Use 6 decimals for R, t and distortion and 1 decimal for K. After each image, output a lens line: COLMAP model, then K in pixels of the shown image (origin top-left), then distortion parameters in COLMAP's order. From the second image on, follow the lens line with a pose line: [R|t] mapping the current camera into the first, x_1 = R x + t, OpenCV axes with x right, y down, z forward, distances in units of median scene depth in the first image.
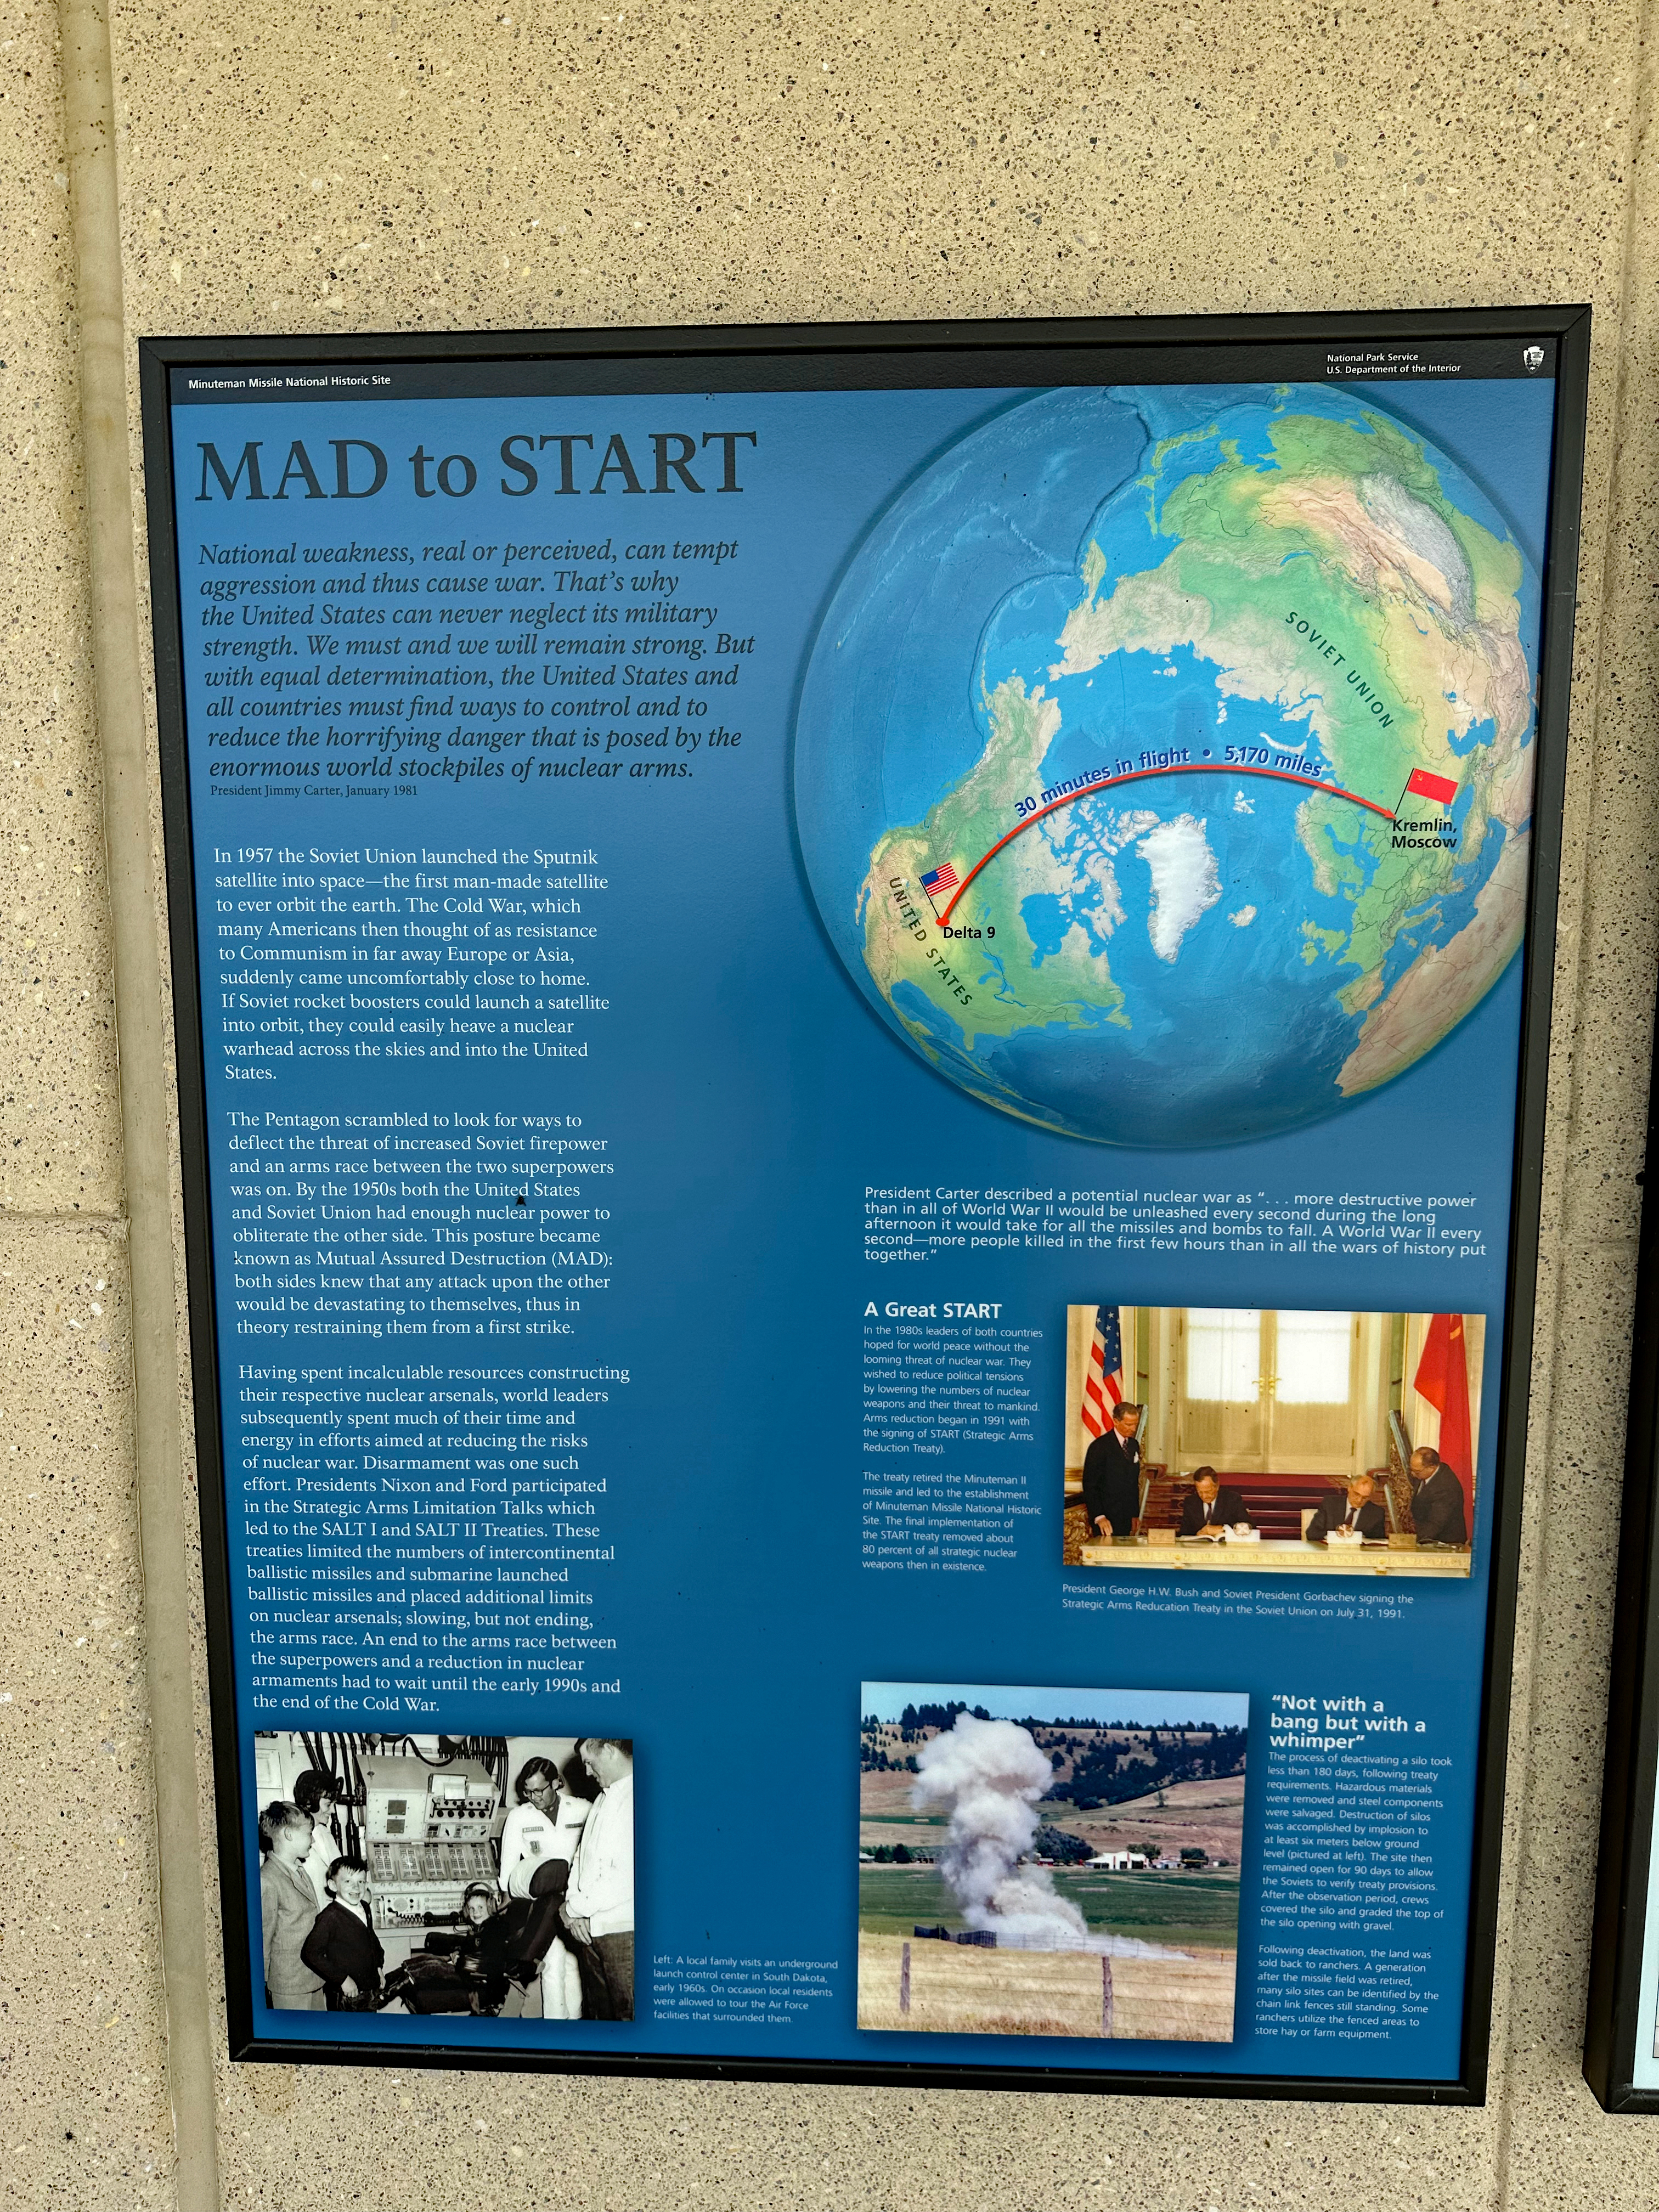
lens RADIAL K [[1517.7, 0, 832.0], [0, 1517.7, 1082.6], [0, 0, 1]] dist [0.002447, -0.015672]
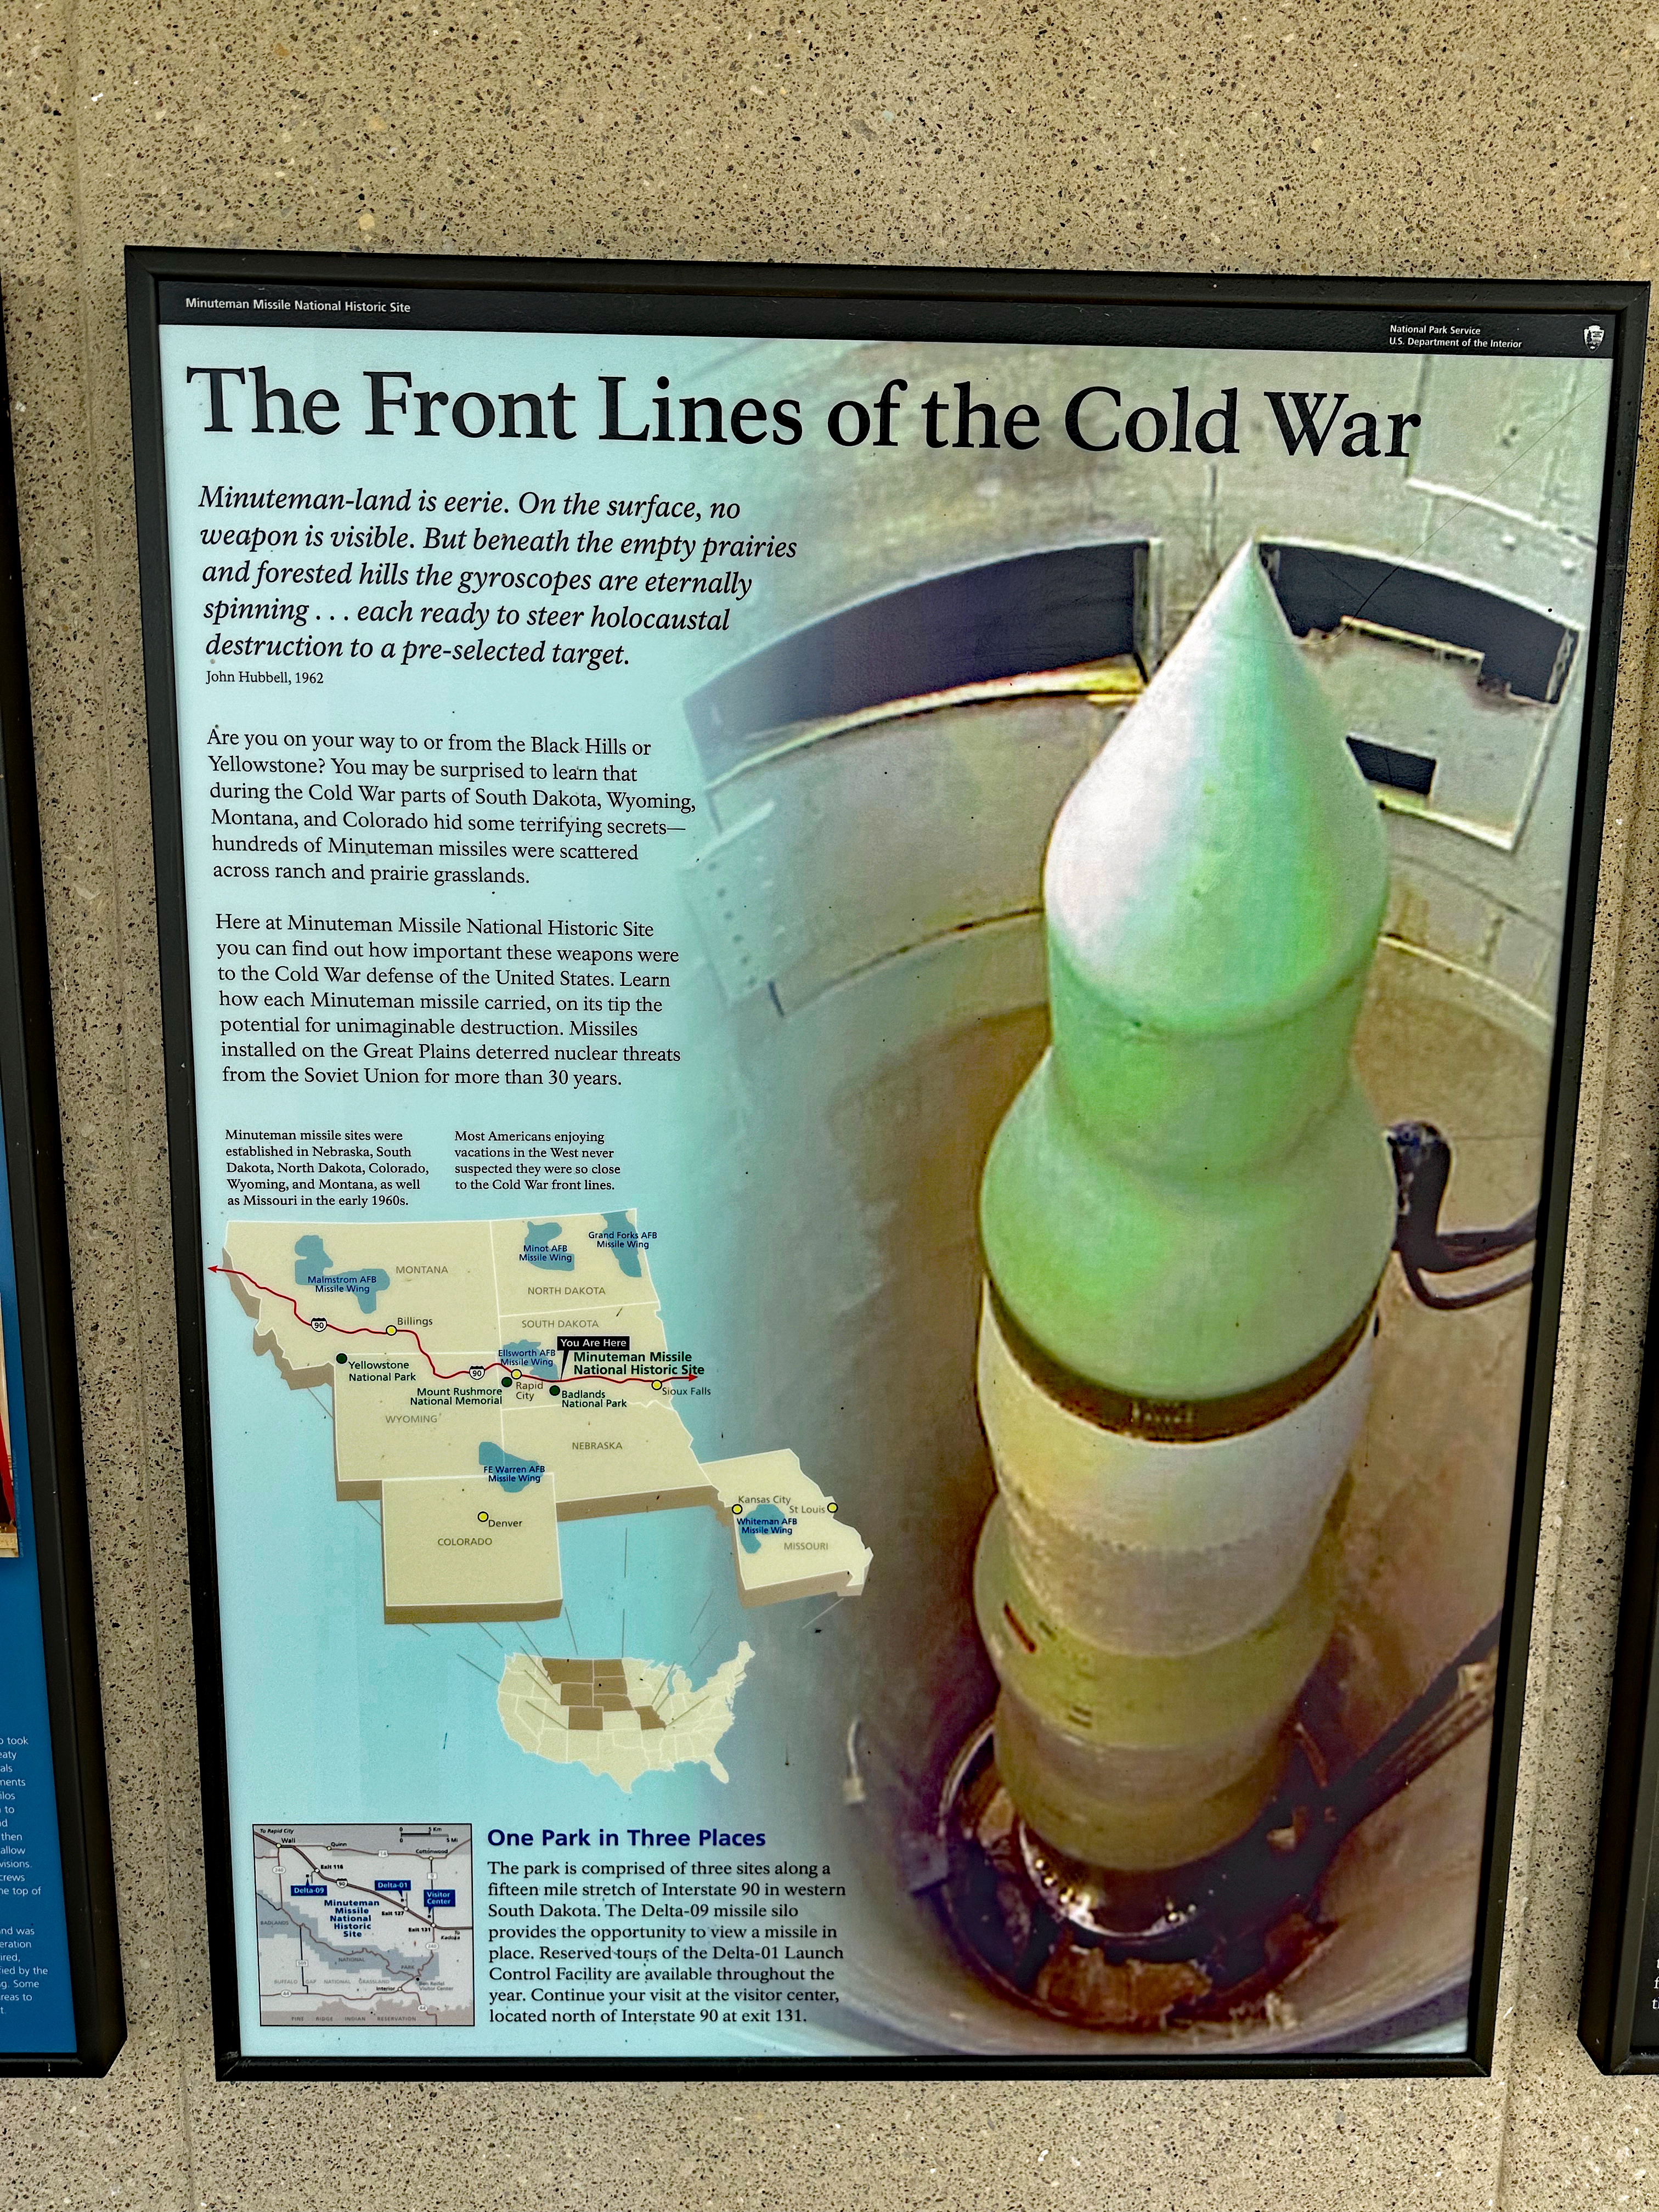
lens RADIAL K [[1517.7, 0, 843.1], [0, 1517.7, 1101.5], [0, 0, 1]] dist [0.002447, -0.015672]
pose [[0.996100, -0.001585, 0.088216, 0.797374], [-0.001726, 0.999297, 0.037440, -0.006968], [-0.088213, -0.037446, 0.995398, -0.016054]]
